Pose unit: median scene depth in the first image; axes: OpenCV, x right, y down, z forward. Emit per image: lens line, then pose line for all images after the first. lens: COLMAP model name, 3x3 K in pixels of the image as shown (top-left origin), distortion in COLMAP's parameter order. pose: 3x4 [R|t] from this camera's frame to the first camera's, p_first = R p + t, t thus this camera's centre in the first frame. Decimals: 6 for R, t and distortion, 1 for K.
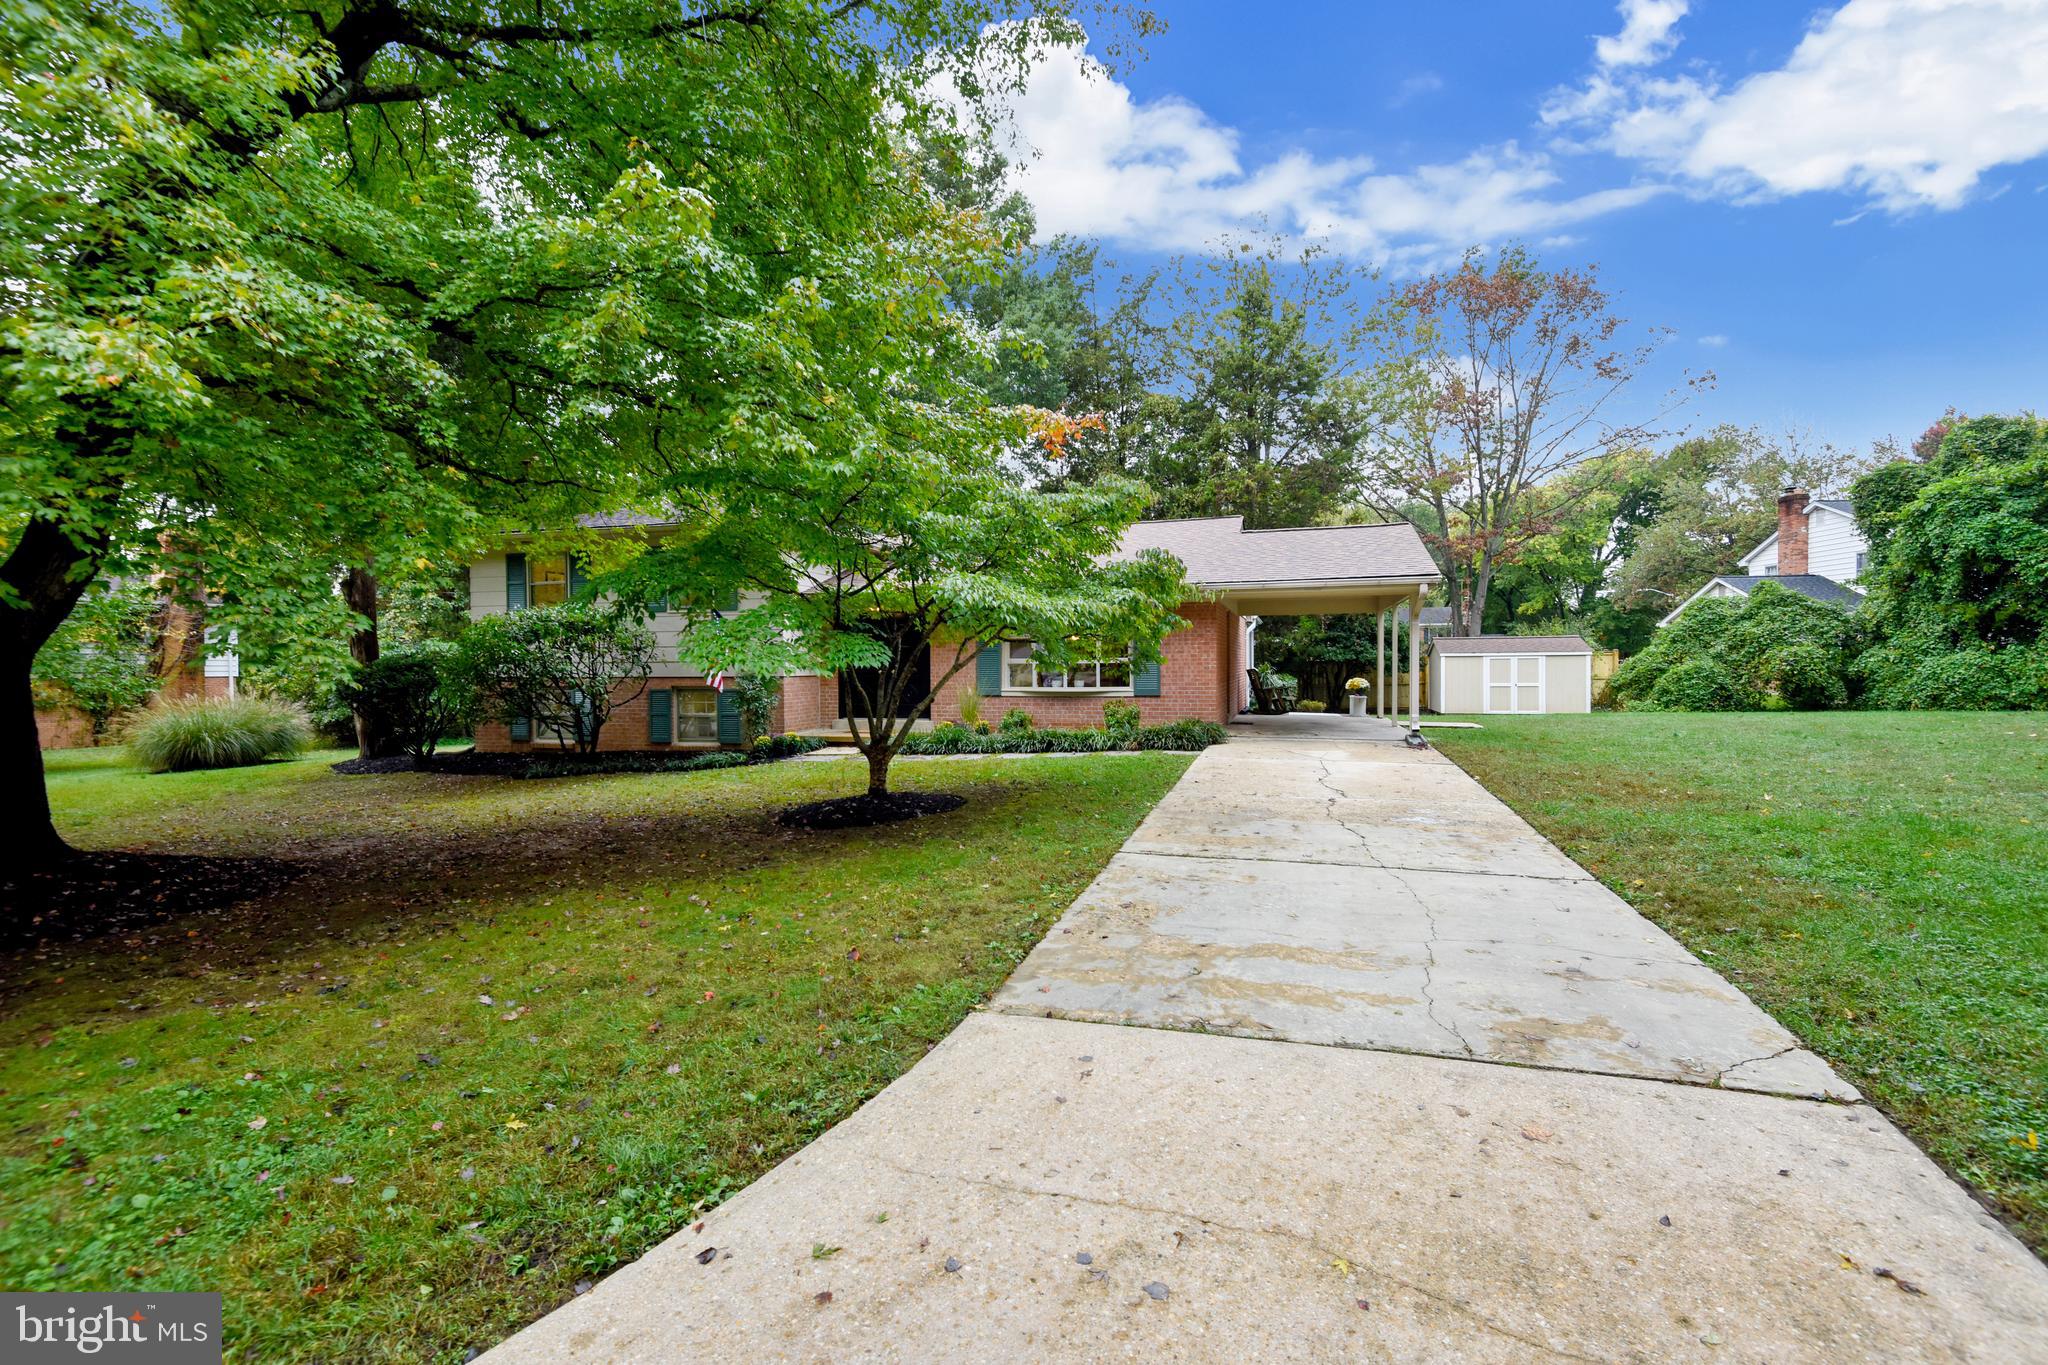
lens RADIAL K [[935.2, 0, 1024.0], [0, 935.2, 682.5], [0, 0, 1]] dist [0.002460, -0.000101]
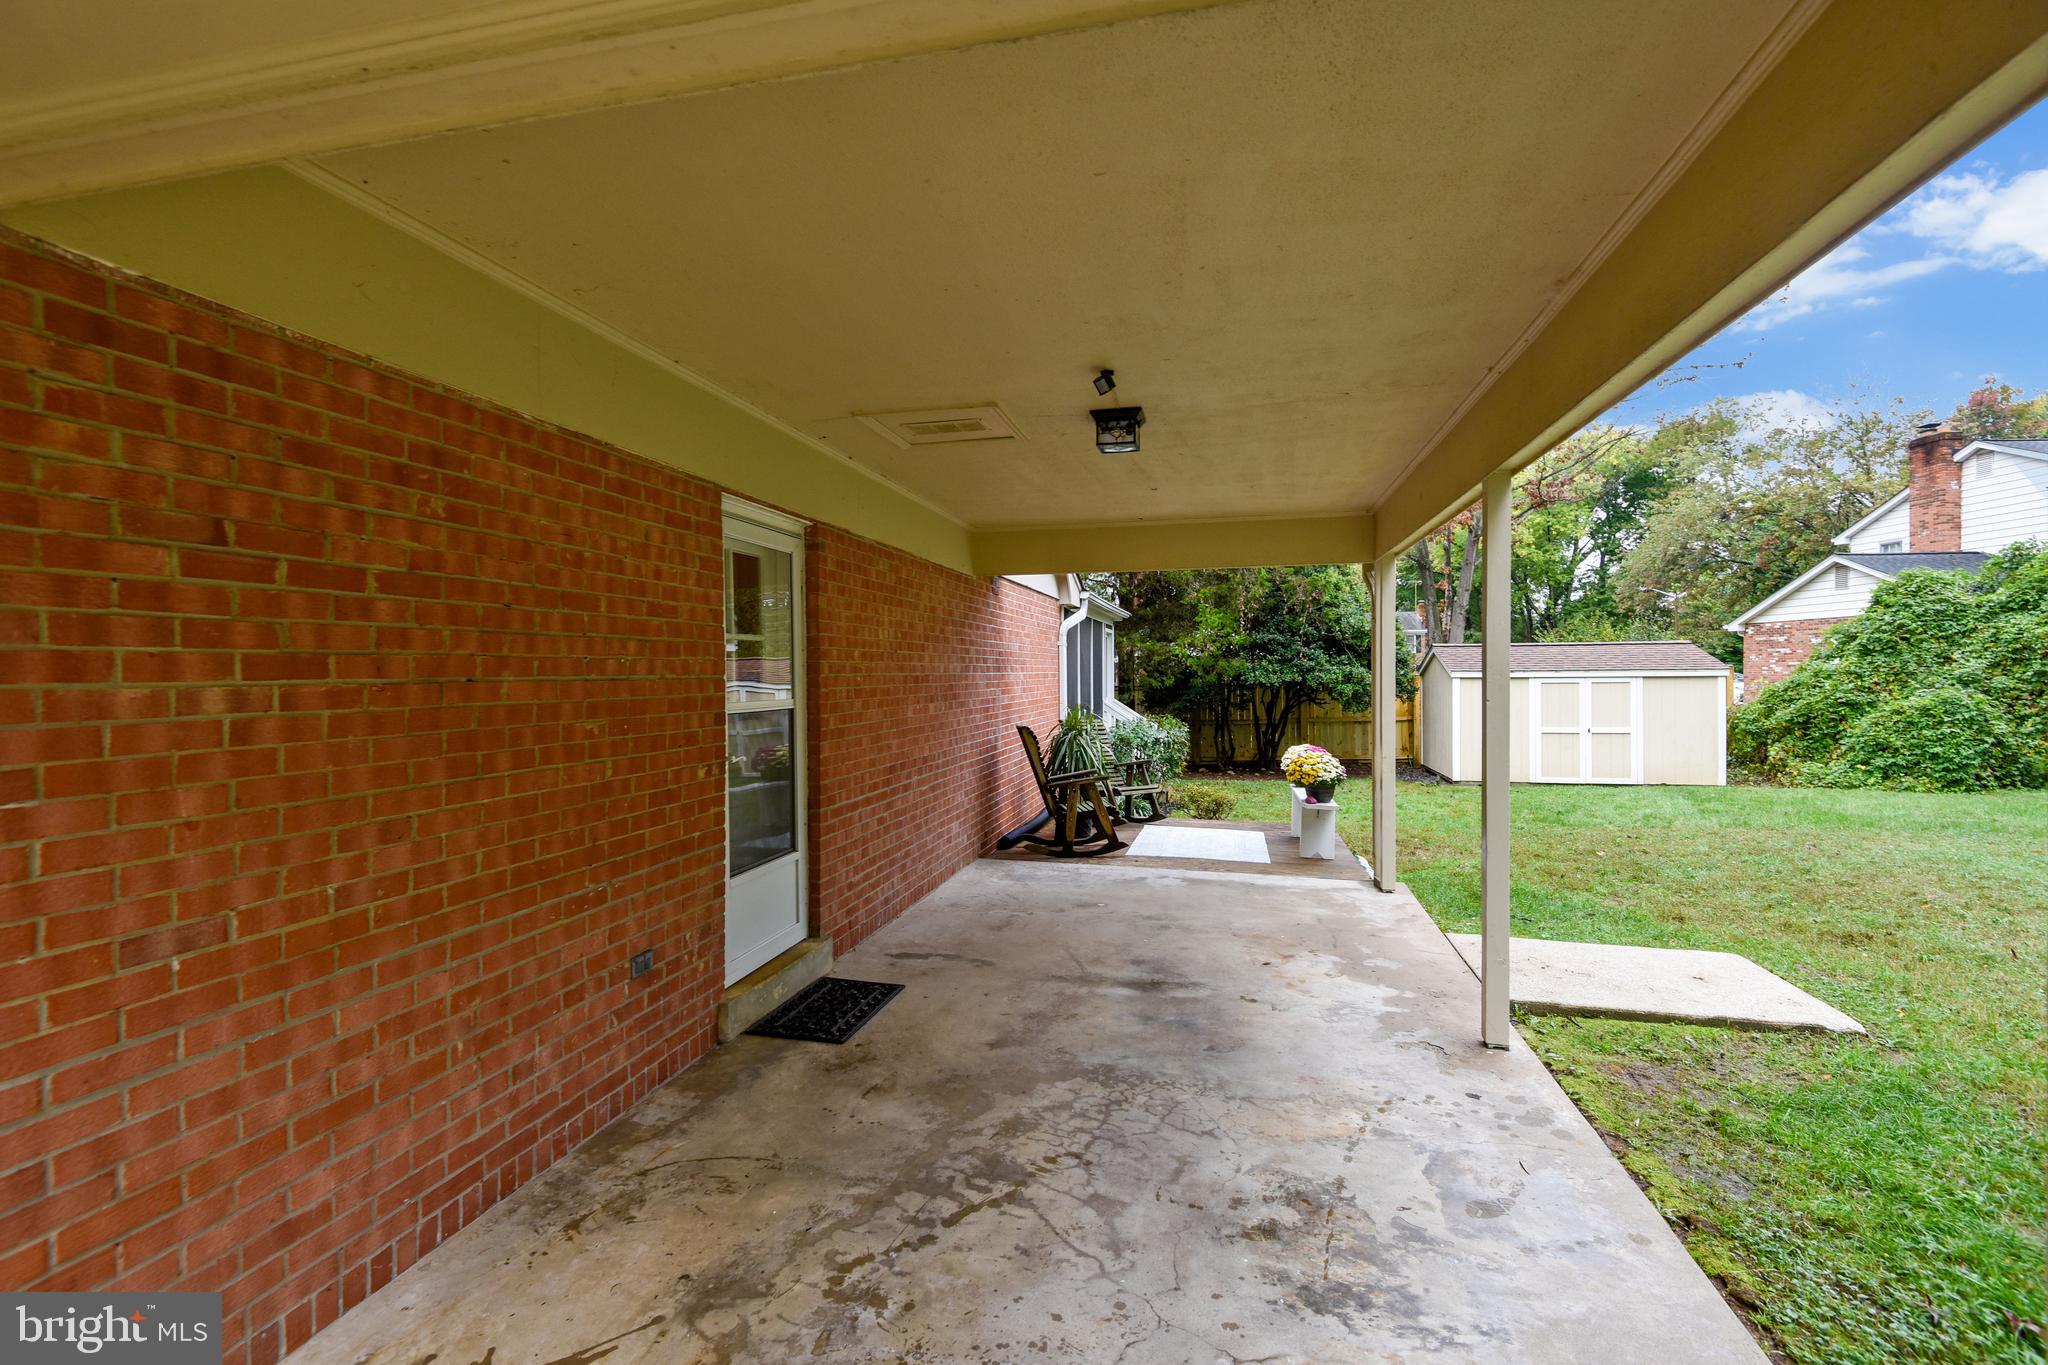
lens RADIAL K [[935.2, 0, 1024.0], [0, 935.2, 682.5], [0, 0, 1]] dist [0.002460, -0.000101]
pose [[0.998503, 0.000007, 0.054698, 0.160008], [0.000406, 0.999971, -0.007543, -0.020891], [-0.054696, 0.007554, 0.998474, 0.454920]]
